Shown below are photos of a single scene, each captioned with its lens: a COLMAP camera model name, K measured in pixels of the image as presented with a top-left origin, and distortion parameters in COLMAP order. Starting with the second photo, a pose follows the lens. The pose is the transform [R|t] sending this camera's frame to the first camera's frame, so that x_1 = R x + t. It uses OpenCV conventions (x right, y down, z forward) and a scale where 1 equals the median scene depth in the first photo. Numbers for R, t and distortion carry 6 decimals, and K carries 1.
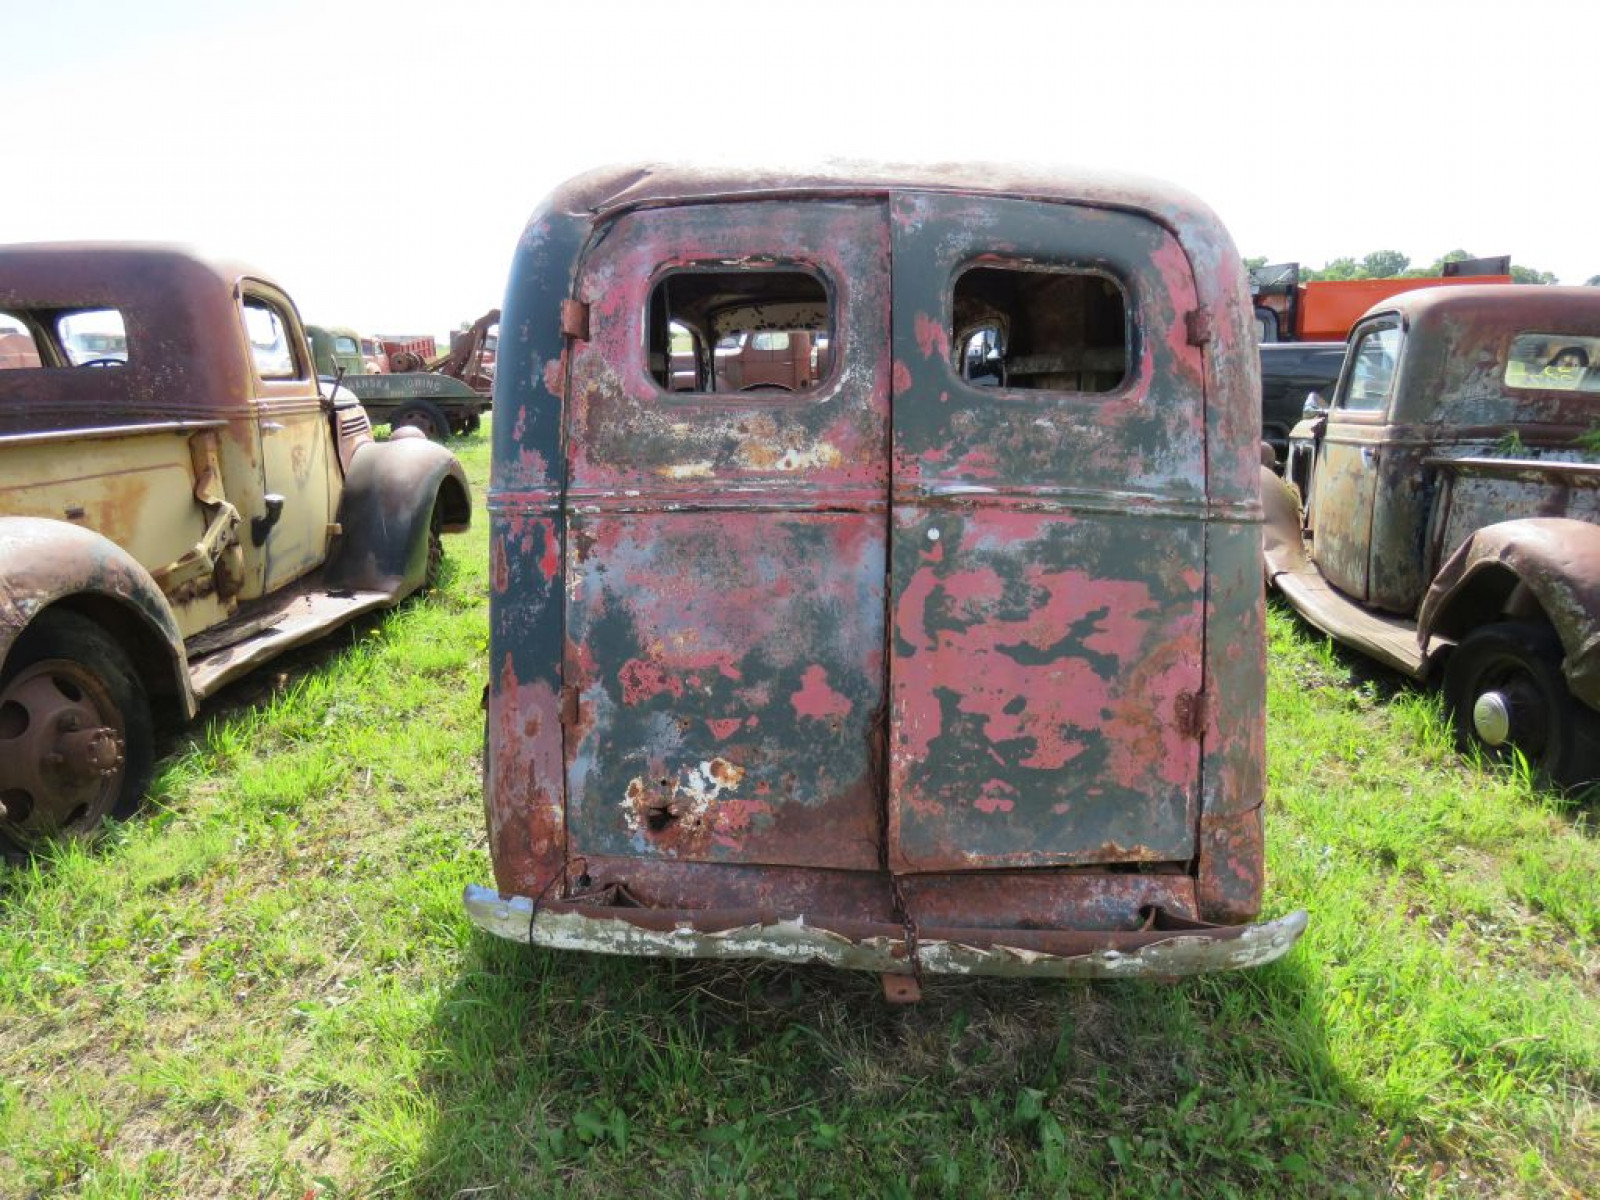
lens RADIAL K [[1023.5, 0, 796.0], [0, 1023.5, 615.5], [0, 0, 1]] dist [-0.006234, -0.000379]
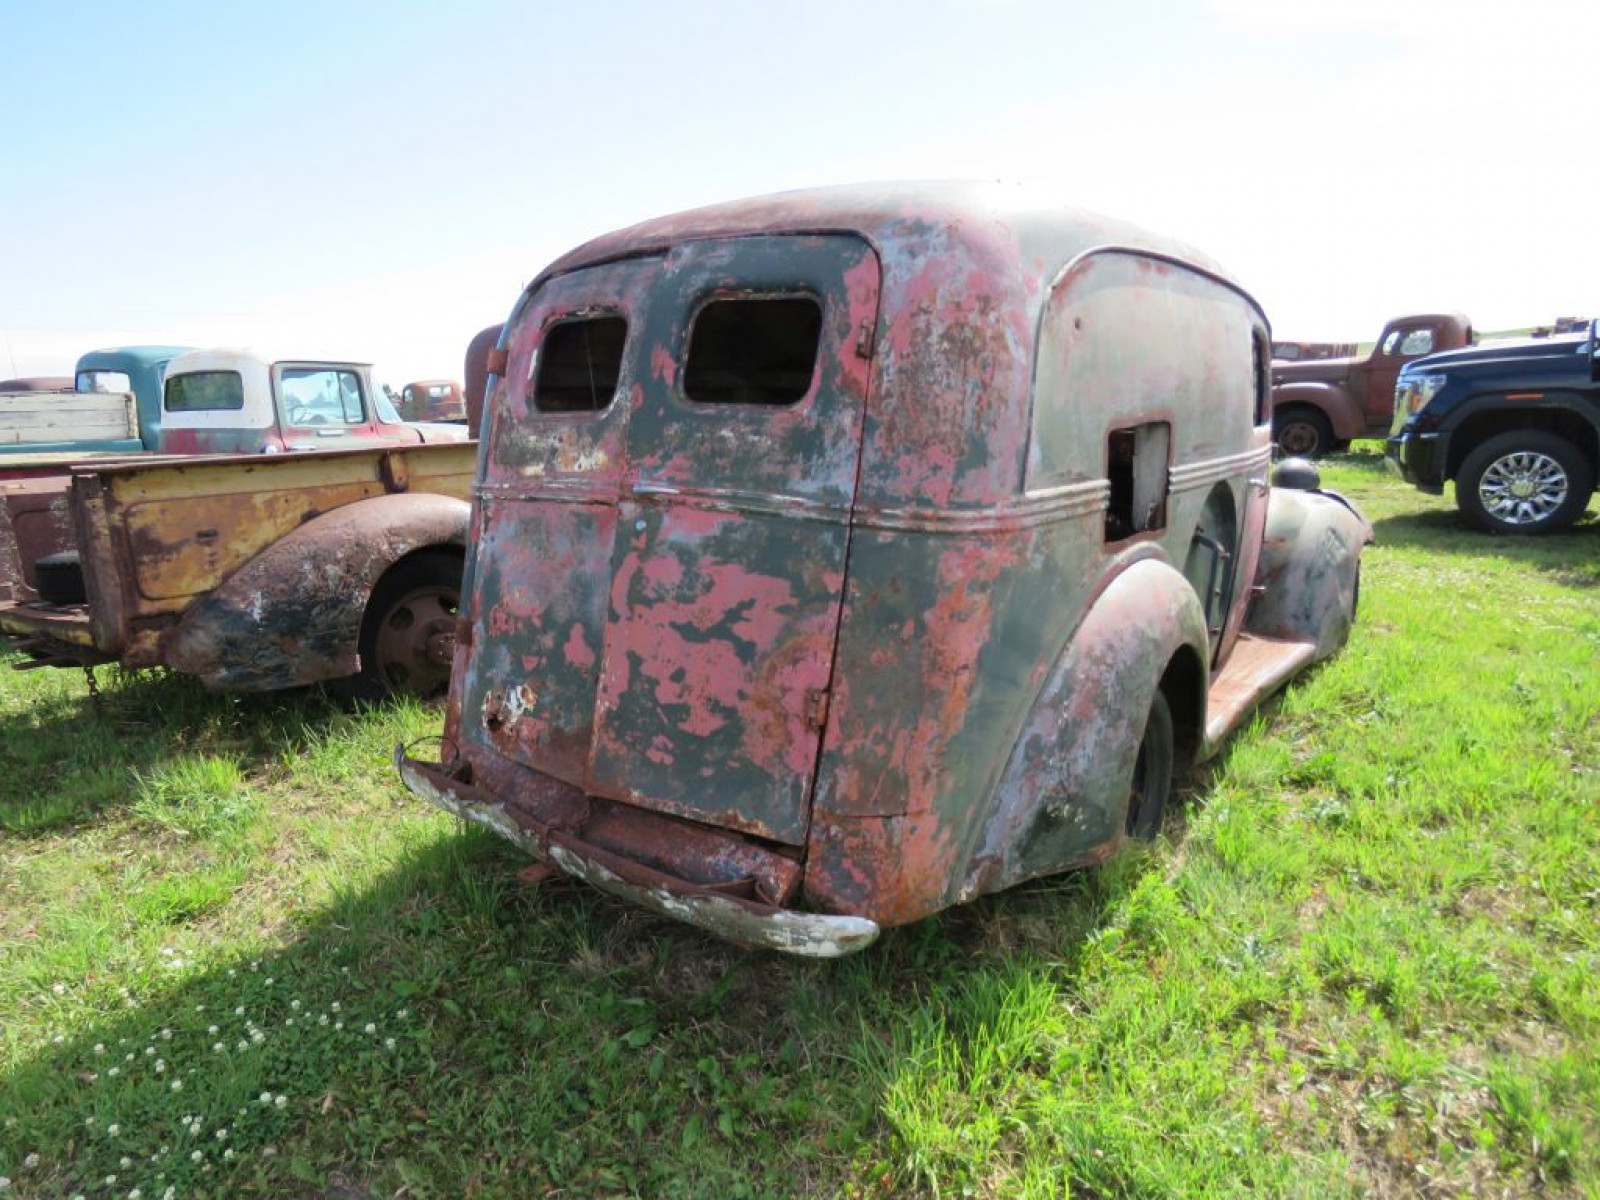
lens RADIAL K [[1023.5, 0, 784.7], [0, 1023.5, 598.3], [0, 0, 1]] dist [-0.006234, -0.000379]
pose [[0.781259, 0.092959, -0.617246, 1.003866], [-0.104163, 0.994399, 0.017917, -0.032132], [0.615455, 0.050296, 0.786566, 0.149067]]
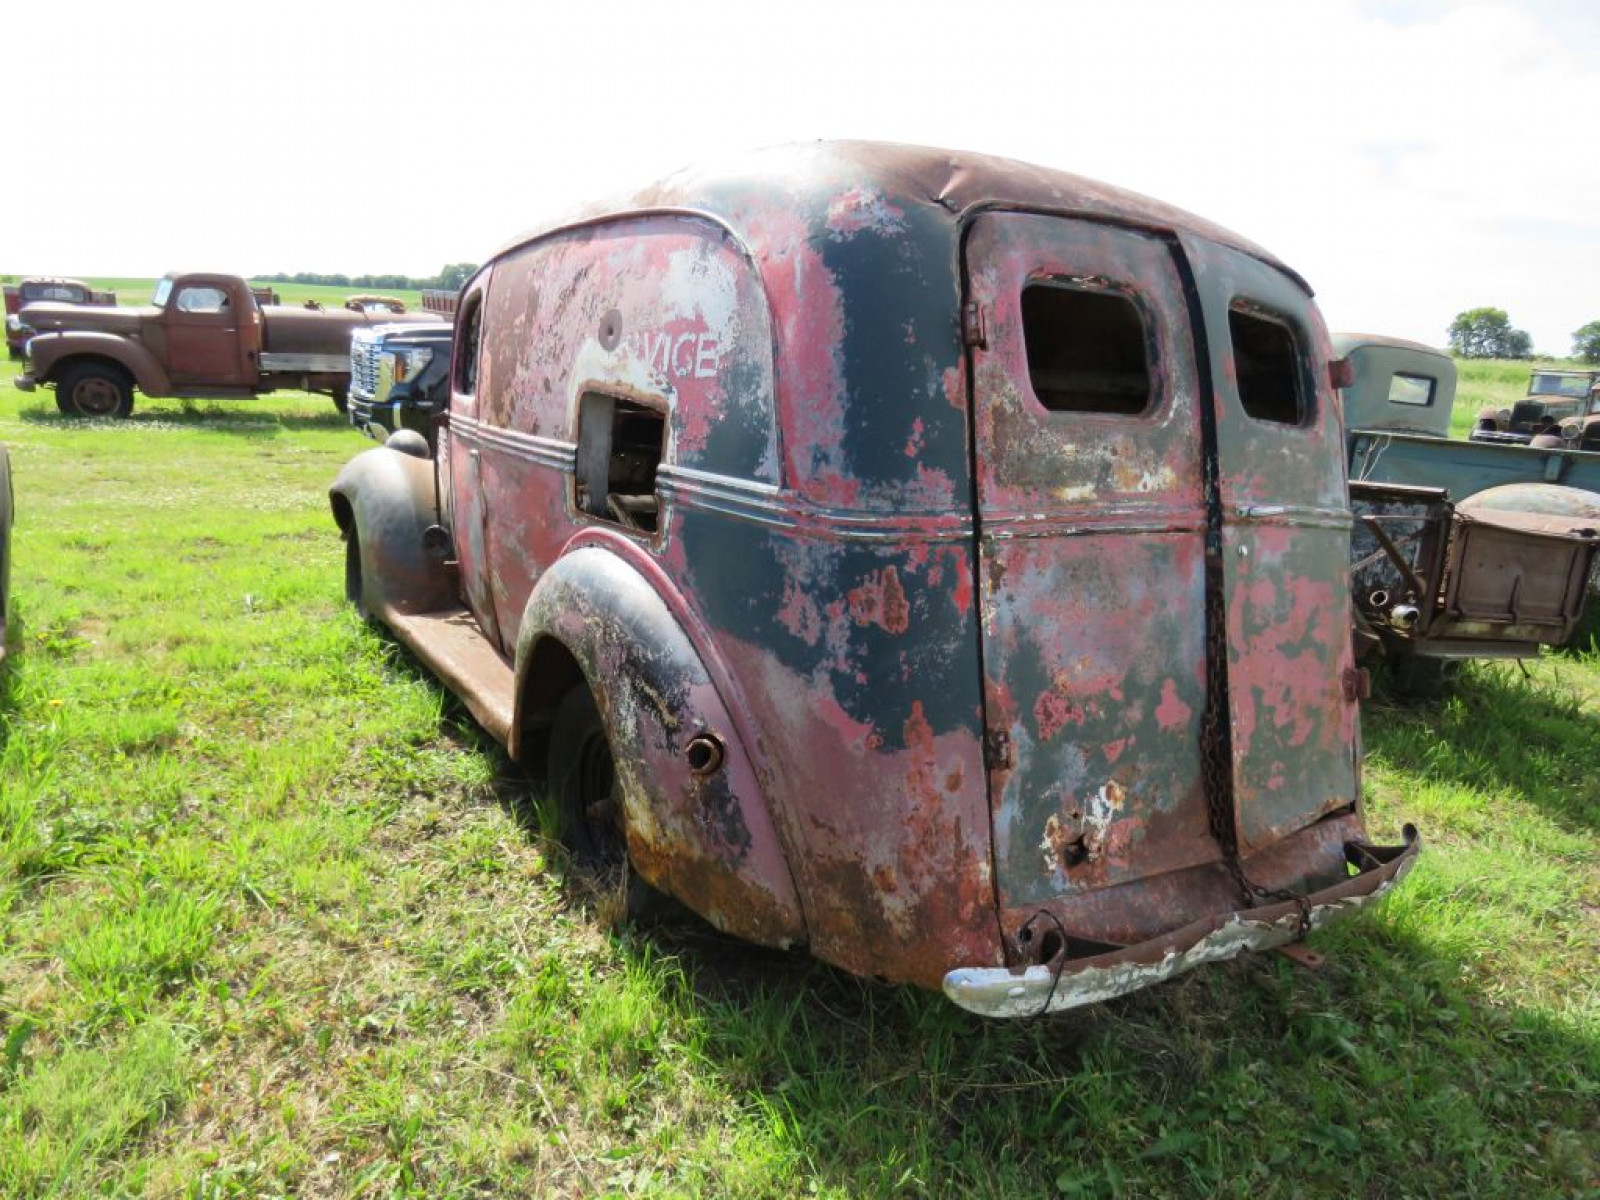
lens RADIAL K [[1023.5, 0, 787.6], [0, 1023.5, 605.6], [0, 0, 1]] dist [-0.006234, -0.000379]
pose [[0.824976, -0.065419, 0.561369, -0.883841], [0.055555, 0.997854, 0.034643, -0.083472], [-0.562431, 0.002607, 0.826840, 0.350886]]
